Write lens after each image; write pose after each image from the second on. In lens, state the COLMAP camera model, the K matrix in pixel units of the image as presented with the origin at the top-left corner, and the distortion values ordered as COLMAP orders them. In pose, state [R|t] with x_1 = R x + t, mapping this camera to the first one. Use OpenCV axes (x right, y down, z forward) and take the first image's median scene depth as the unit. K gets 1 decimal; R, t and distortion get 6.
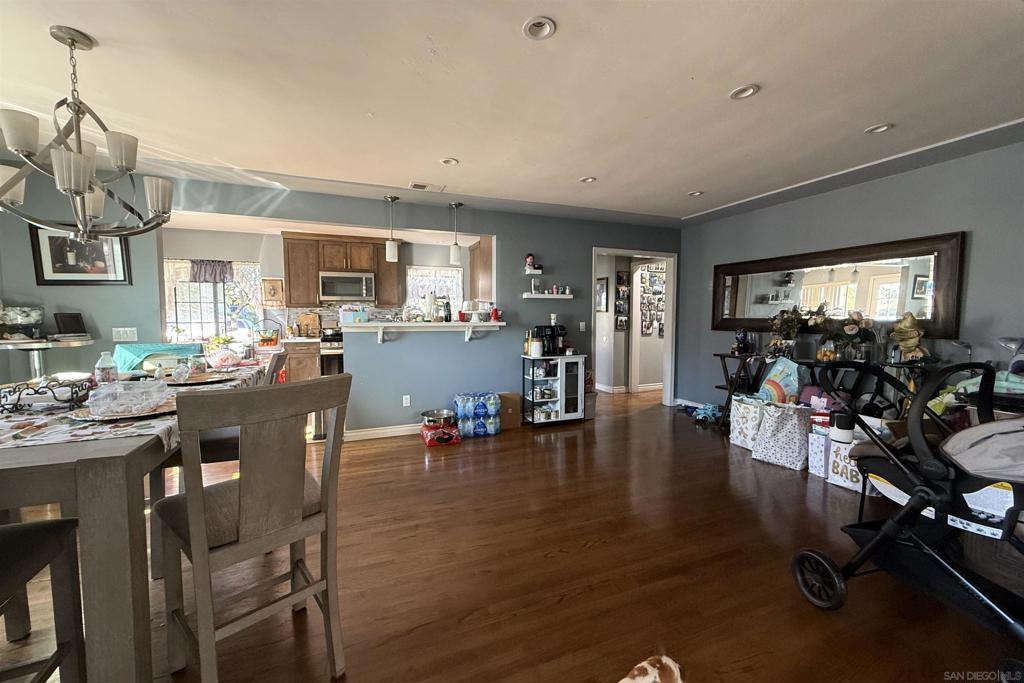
lens RADIAL K [[406.6, 0, 512.0], [0, 406.6, 341.5], [0, 0, 1]] dist [-0.000939, -0.000001]
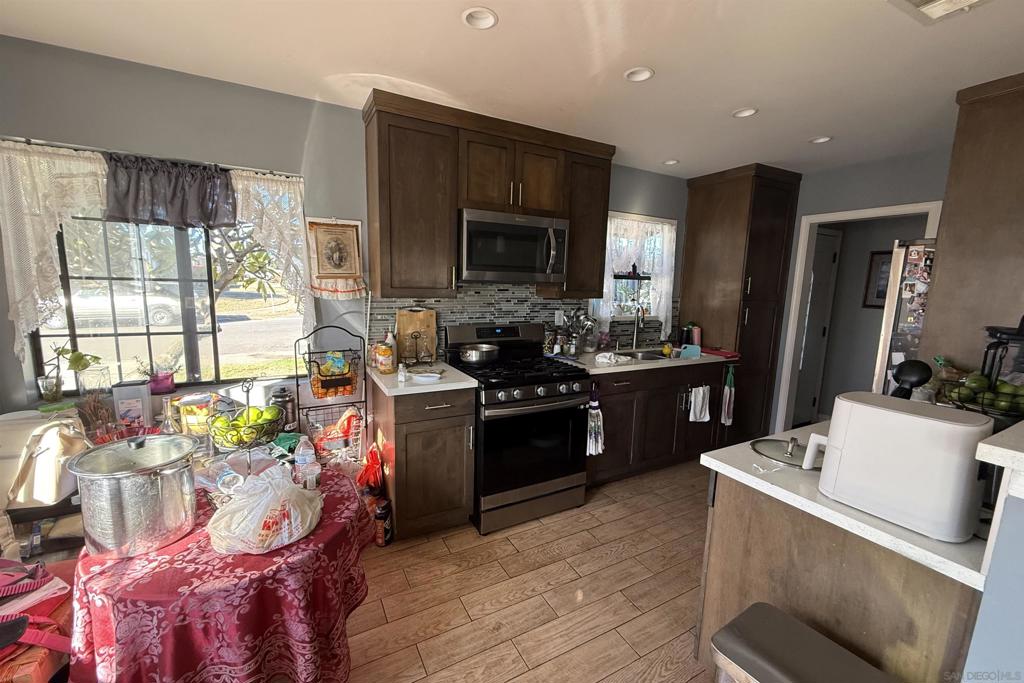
lens RADIAL K [[406.6, 0, 512.0], [0, 406.6, 341.5], [0, 0, 1]] dist [-0.000939, -0.000001]
pose [[0.992339, 0.009383, 0.123189, -0.471107], [-0.020135, 0.996064, 0.086325, -0.076452], [-0.121895, -0.088144, 0.988621, 0.581593]]
